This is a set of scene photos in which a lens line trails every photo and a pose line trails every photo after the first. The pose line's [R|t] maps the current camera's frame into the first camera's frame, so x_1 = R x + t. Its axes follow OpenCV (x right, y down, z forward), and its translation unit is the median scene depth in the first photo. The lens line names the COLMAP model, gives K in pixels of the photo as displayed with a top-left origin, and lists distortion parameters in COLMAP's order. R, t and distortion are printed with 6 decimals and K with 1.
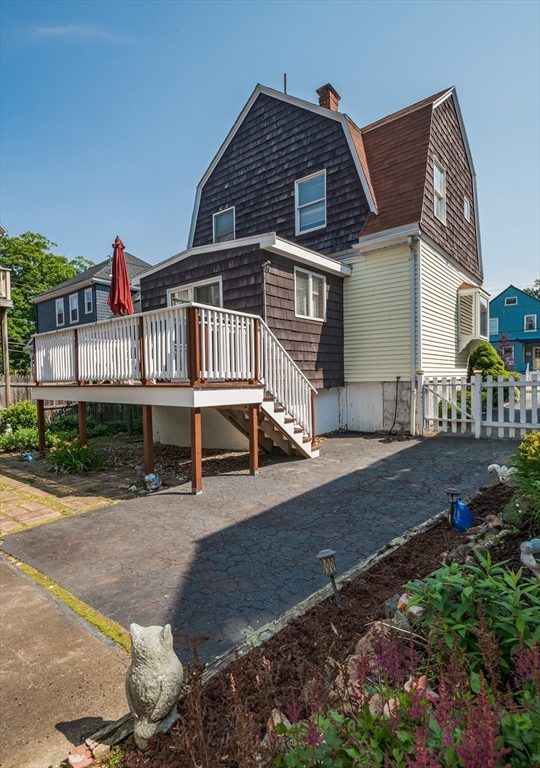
lens RADIAL K [[388.1, 0, 279.6], [0, 388.1, 392.3], [0, 0, 1]] dist [-0.003299, -0.000767]
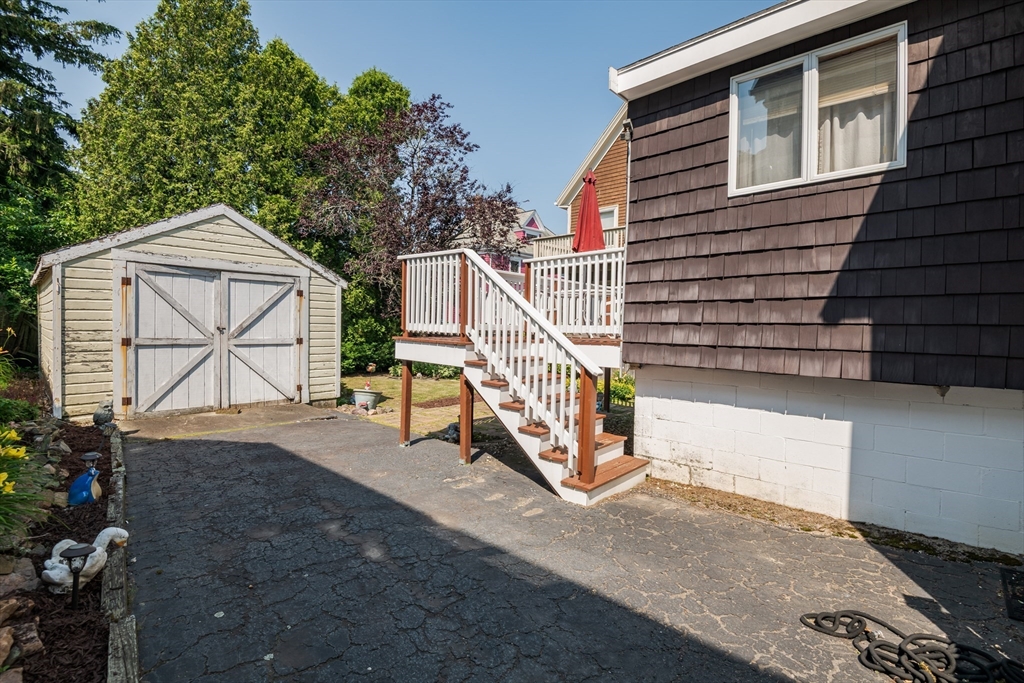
lens RADIAL K [[465.5, 0, 516.4], [0, 465.5, 339.0], [0, 0, 1]] dist [0.015005, -0.026726]
pose [[-0.077060, 0.038796, -0.996271, 0.964985], [-0.056908, 0.997442, 0.043244, -0.083240], [0.995401, 0.060028, -0.074655, 1.380187]]
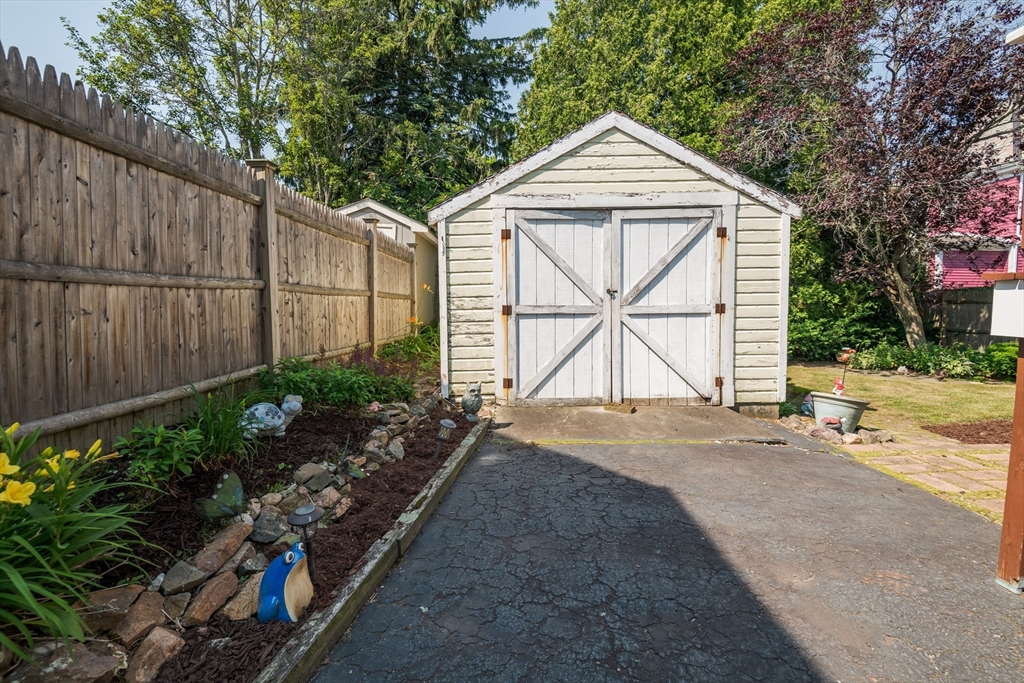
lens RADIAL K [[465.5, 0, 516.4], [0, 465.5, 339.0], [0, 0, 1]] dist [0.015005, -0.026726]
pose [[-0.792413, 0.064459, -0.606569, 0.380280], [-0.000525, 0.994328, 0.106352, -0.003773], [0.609984, 0.084593, -0.787885, 1.044228]]
